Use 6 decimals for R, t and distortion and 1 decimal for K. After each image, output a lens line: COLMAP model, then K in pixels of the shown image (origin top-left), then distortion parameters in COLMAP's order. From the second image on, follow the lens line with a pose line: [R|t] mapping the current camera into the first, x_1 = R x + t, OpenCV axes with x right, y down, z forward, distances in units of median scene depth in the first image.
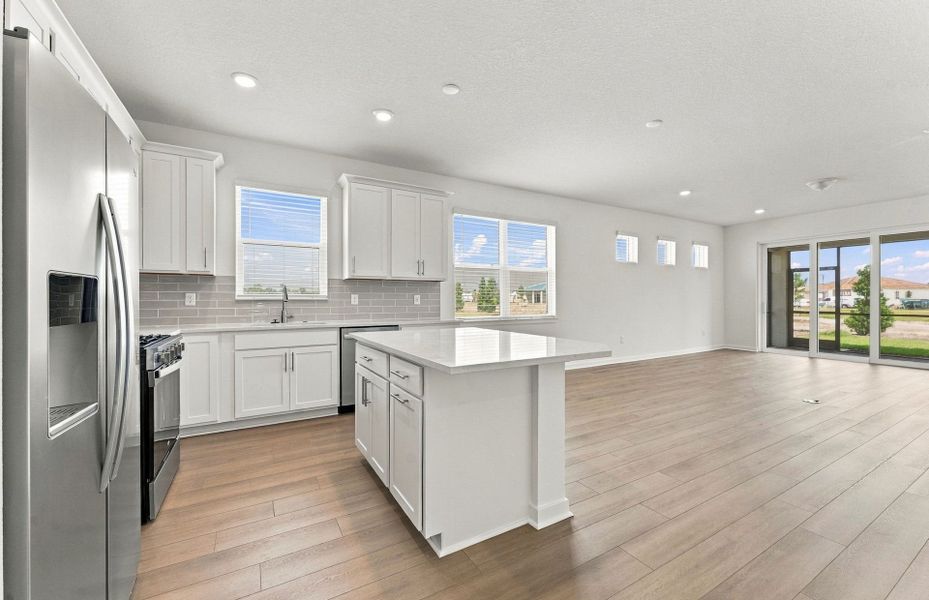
lens RADIAL K [[378.4, 0, 460.7], [0, 378.4, 299.0], [0, 0, 1]] dist [0.001398, 0.000231]
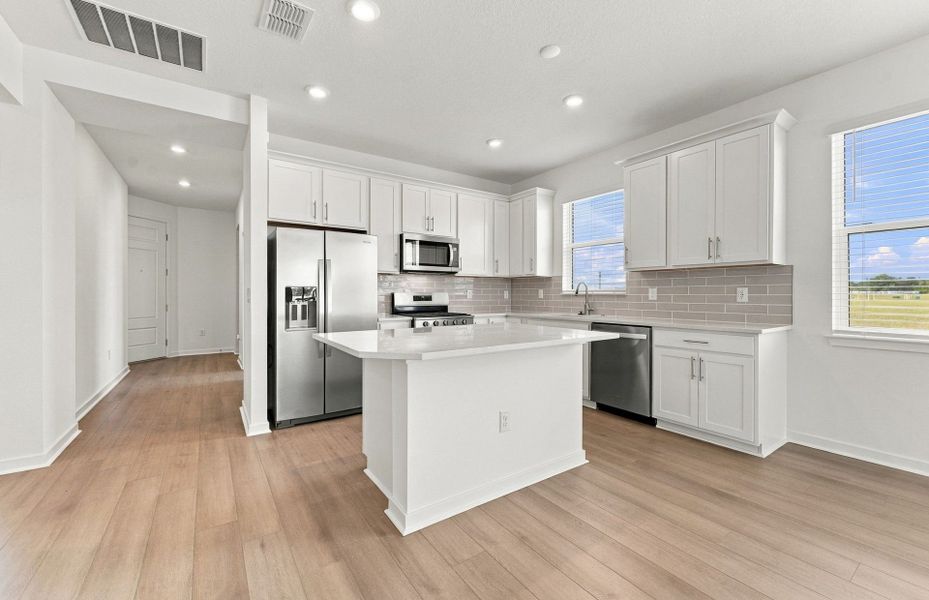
lens RADIAL K [[378.4, 0, 464.0], [0, 378.4, 291.6], [0, 0, 1]] dist [0.001398, 0.000231]
pose [[0.062182, -0.006571, -0.998043, 0.615061], [0.000058, 0.999978, -0.006580, 0.001271], [0.998065, 0.000351, 0.062181, 0.558400]]
